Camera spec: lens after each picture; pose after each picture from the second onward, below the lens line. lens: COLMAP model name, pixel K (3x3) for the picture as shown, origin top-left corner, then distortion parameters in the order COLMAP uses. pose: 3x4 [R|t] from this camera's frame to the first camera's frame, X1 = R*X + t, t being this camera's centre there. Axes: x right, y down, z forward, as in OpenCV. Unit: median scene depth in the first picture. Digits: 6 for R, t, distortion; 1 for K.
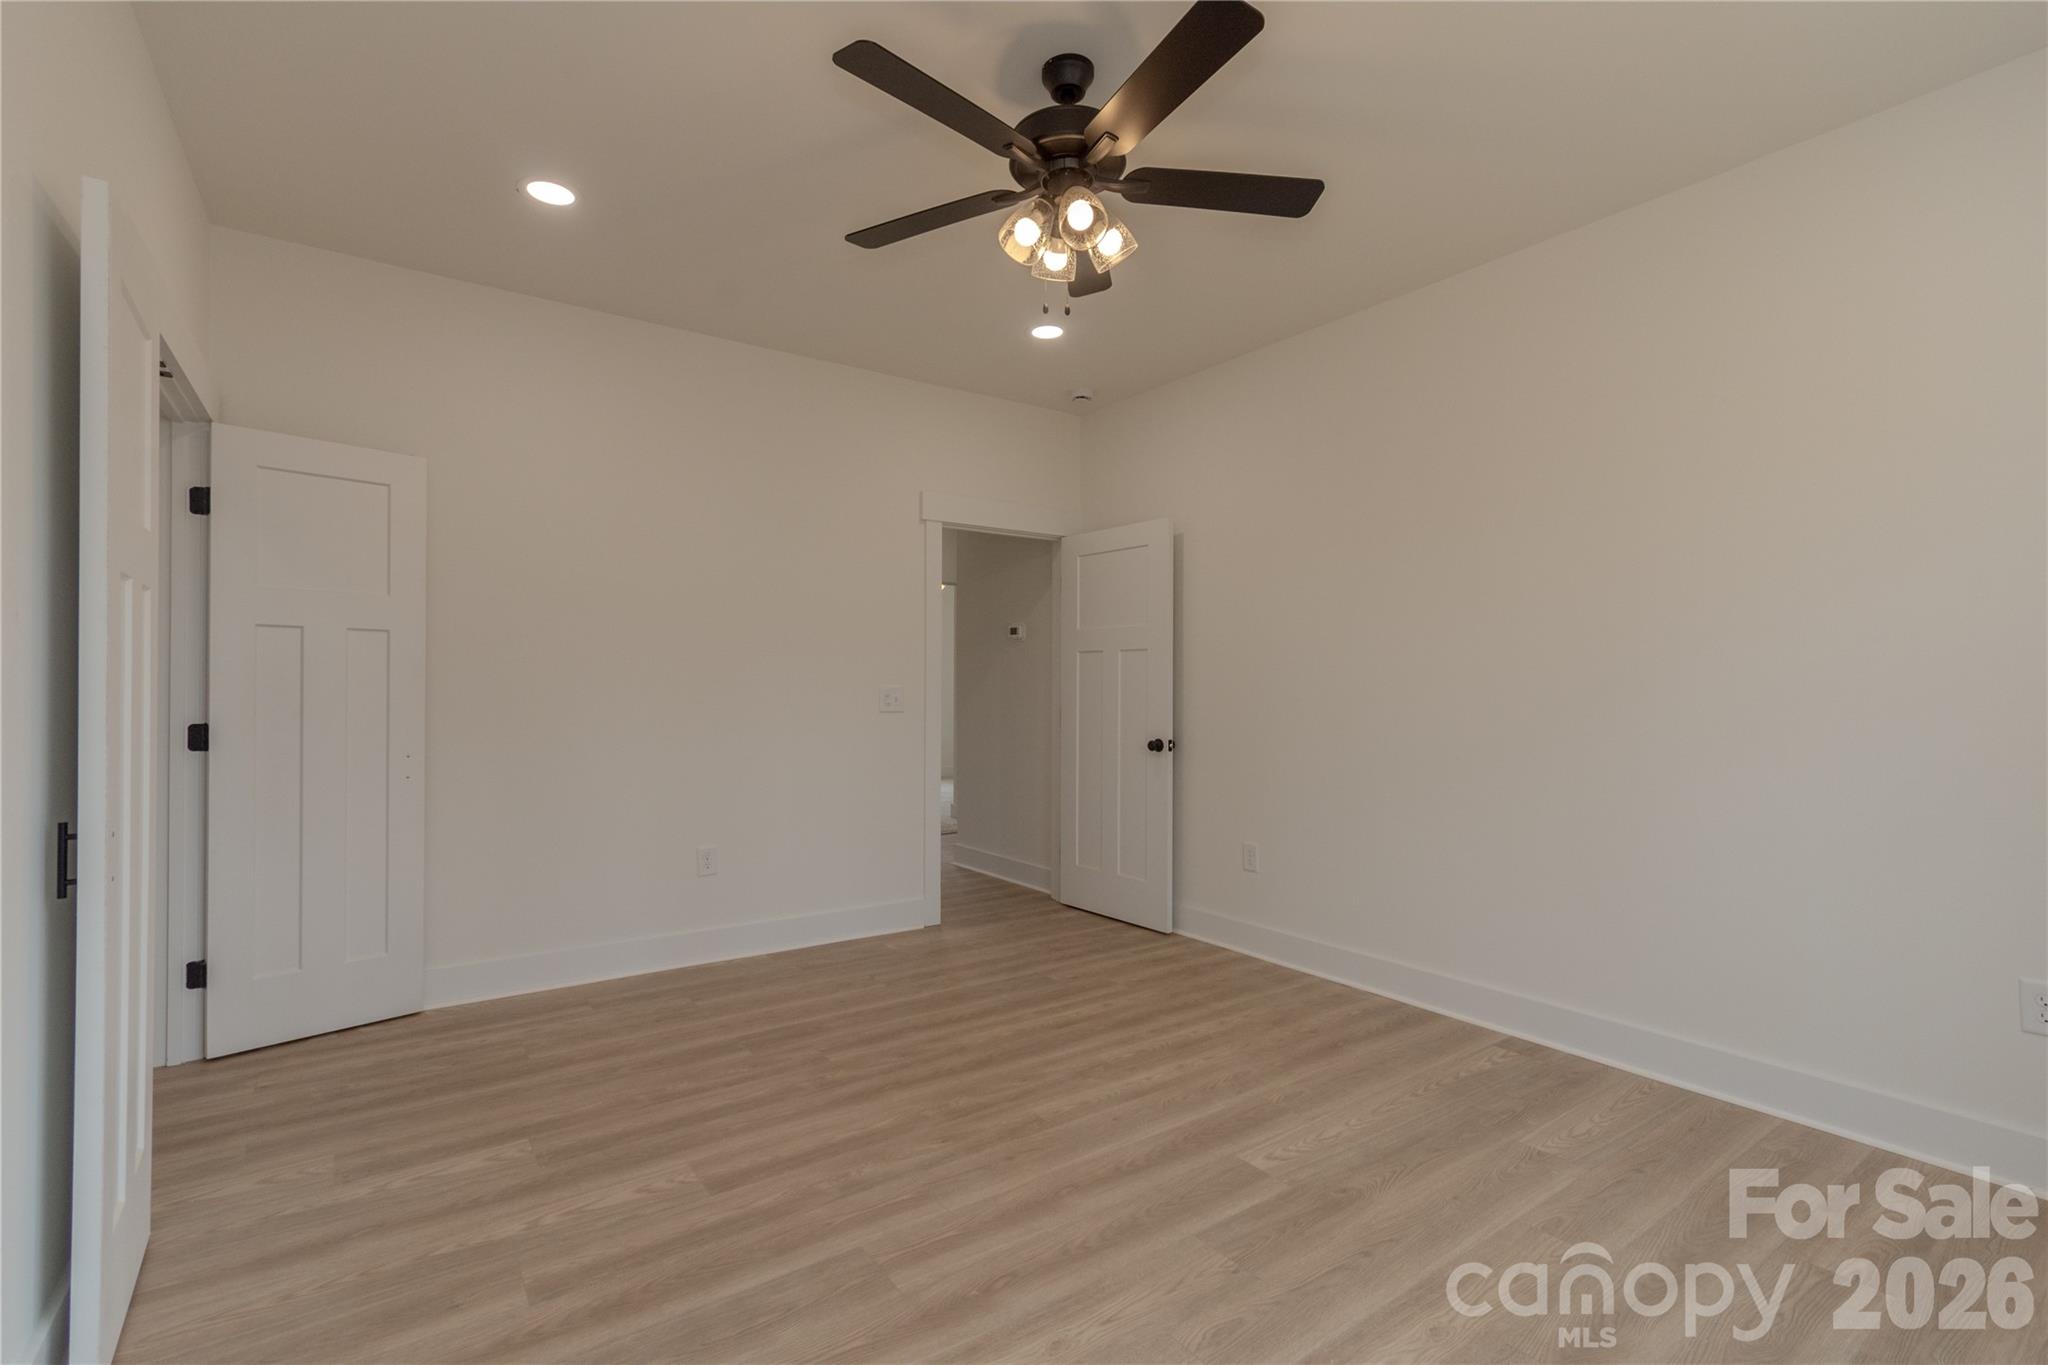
lens RADIAL K [[921.0, 0, 1008.2], [0, 921.0, 688.3], [0, 0, 1]] dist [0.000993, 0.000013]
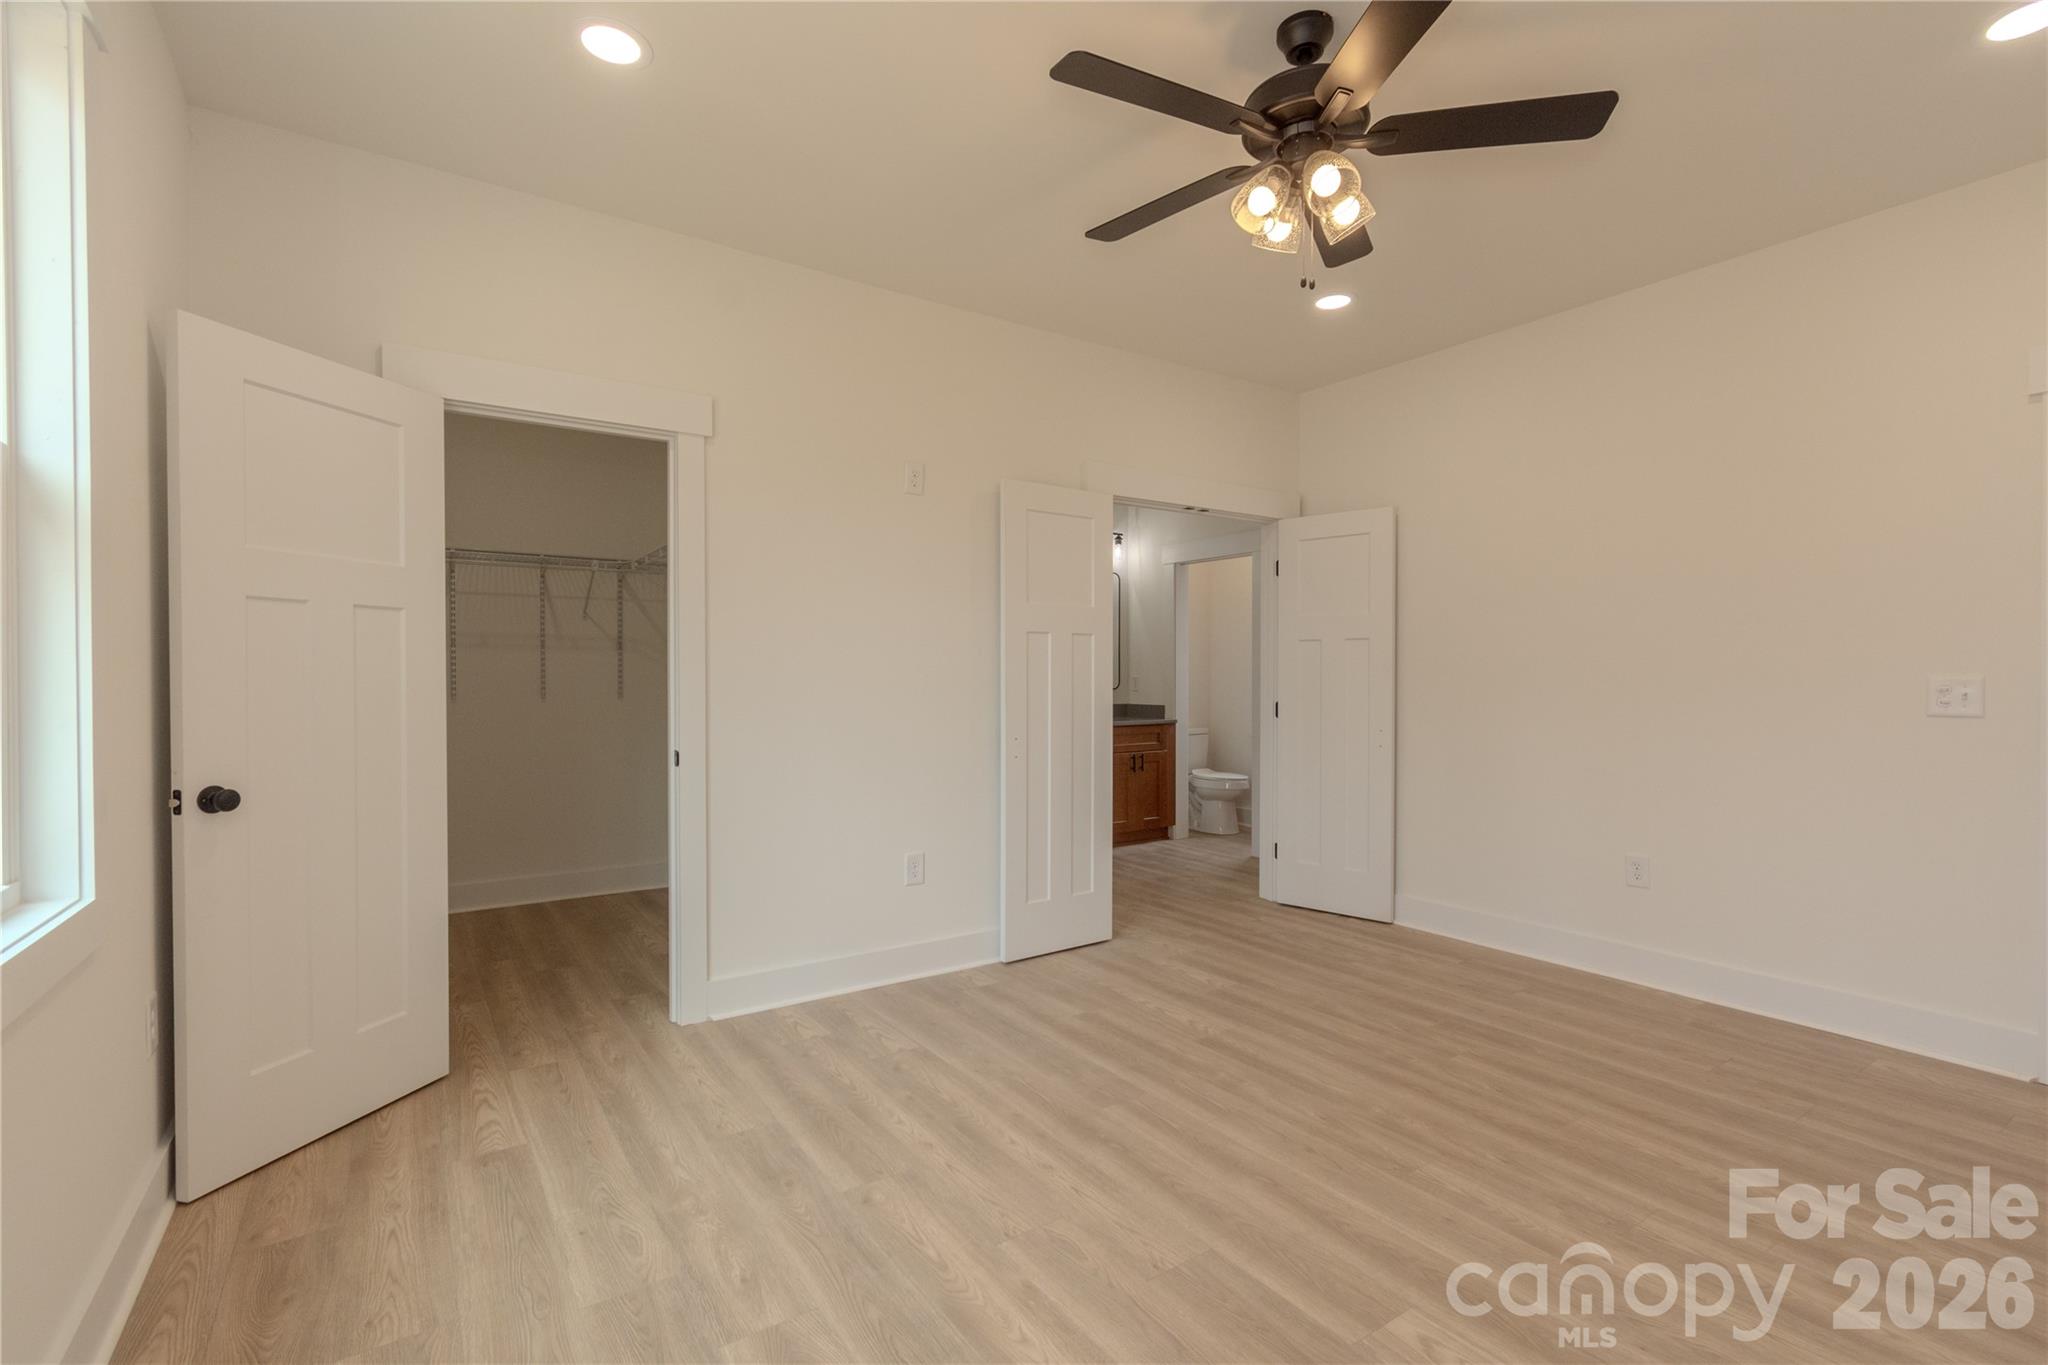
lens RADIAL K [[906.2, 0, 1021.1], [0, 906.2, 685.0], [0, 0, 1]] dist [0.000077, -0.000887]
pose [[-0.006247, 0.003878, -0.999973, 0.751687], [-0.002256, 0.999990, 0.003892, 0.003667], [0.999978, 0.002280, -0.006238, 0.532047]]
